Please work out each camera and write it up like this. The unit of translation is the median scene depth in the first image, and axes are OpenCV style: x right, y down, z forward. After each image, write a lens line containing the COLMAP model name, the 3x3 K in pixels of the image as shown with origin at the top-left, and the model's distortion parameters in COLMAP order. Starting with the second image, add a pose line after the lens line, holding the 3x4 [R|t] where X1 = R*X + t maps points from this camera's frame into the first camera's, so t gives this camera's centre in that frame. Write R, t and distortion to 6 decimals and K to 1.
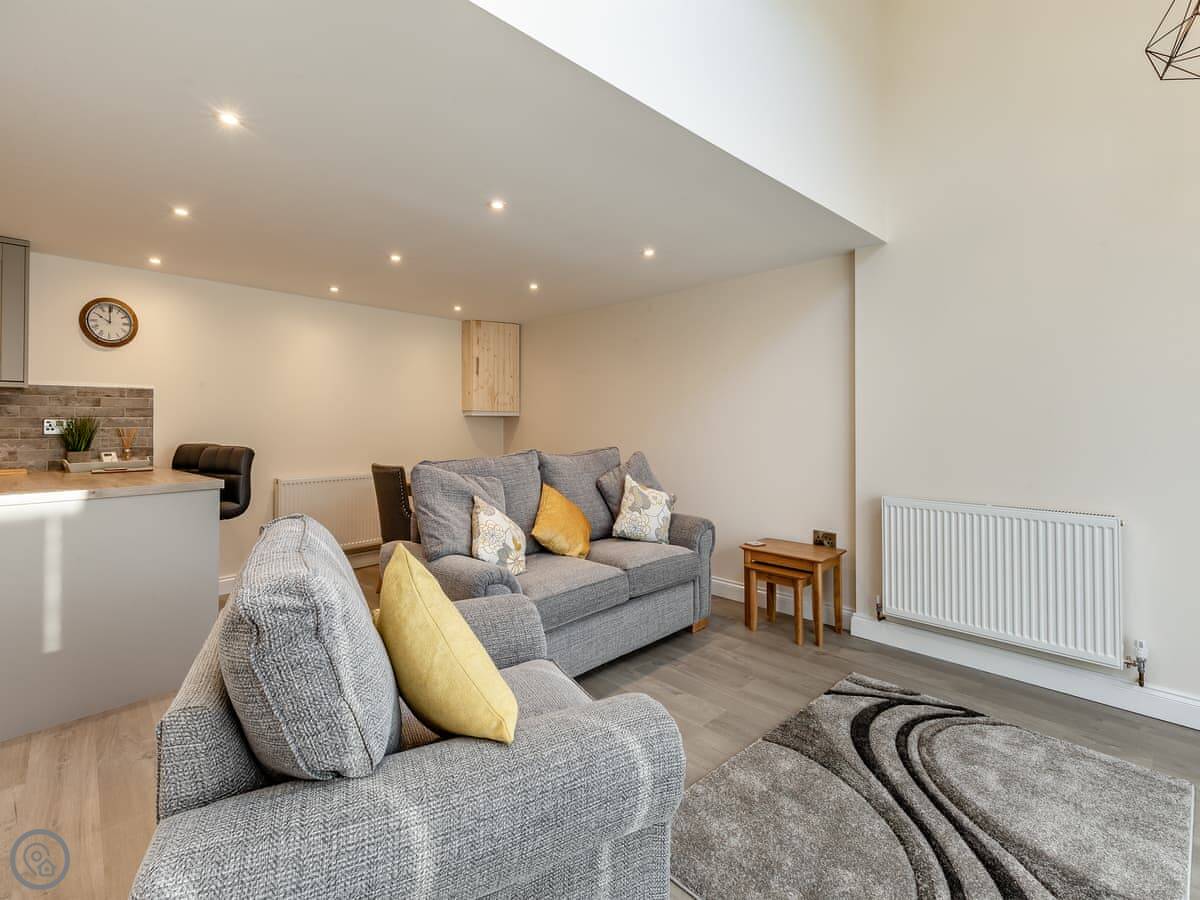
lens RADIAL K [[560.5, 0, 600.5], [0, 560.5, 412.0], [0, 0, 1]] dist [0.002535, 0.000832]
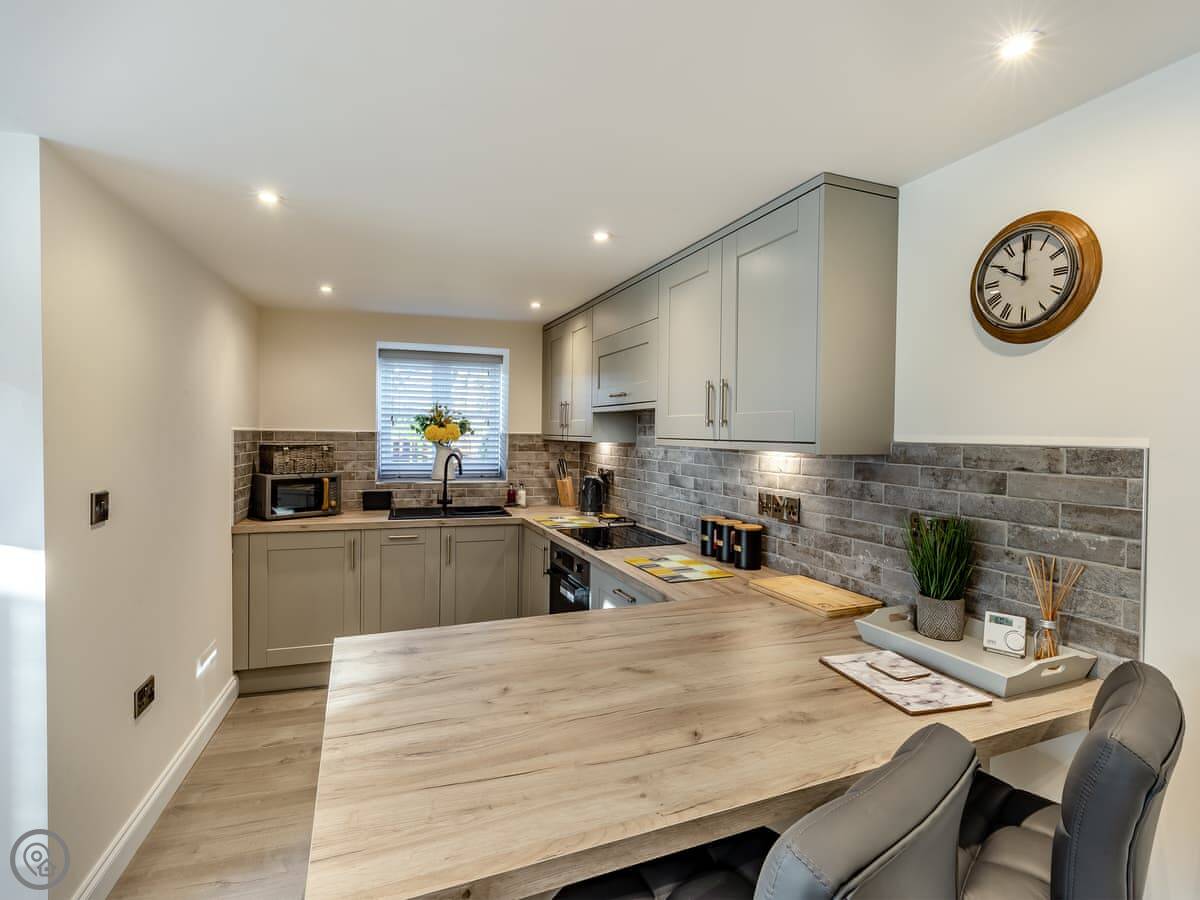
lens RADIAL K [[538.6, 0, 607.2], [0, 538.6, 437.5], [0, 0, 1]] dist [-0.001510, -0.000211]
pose [[-0.395126, 0.007393, -0.918597, -0.425622], [0.011097, 0.999933, 0.003274, -0.055269], [0.918560, -0.008900, -0.395182, 0.893477]]
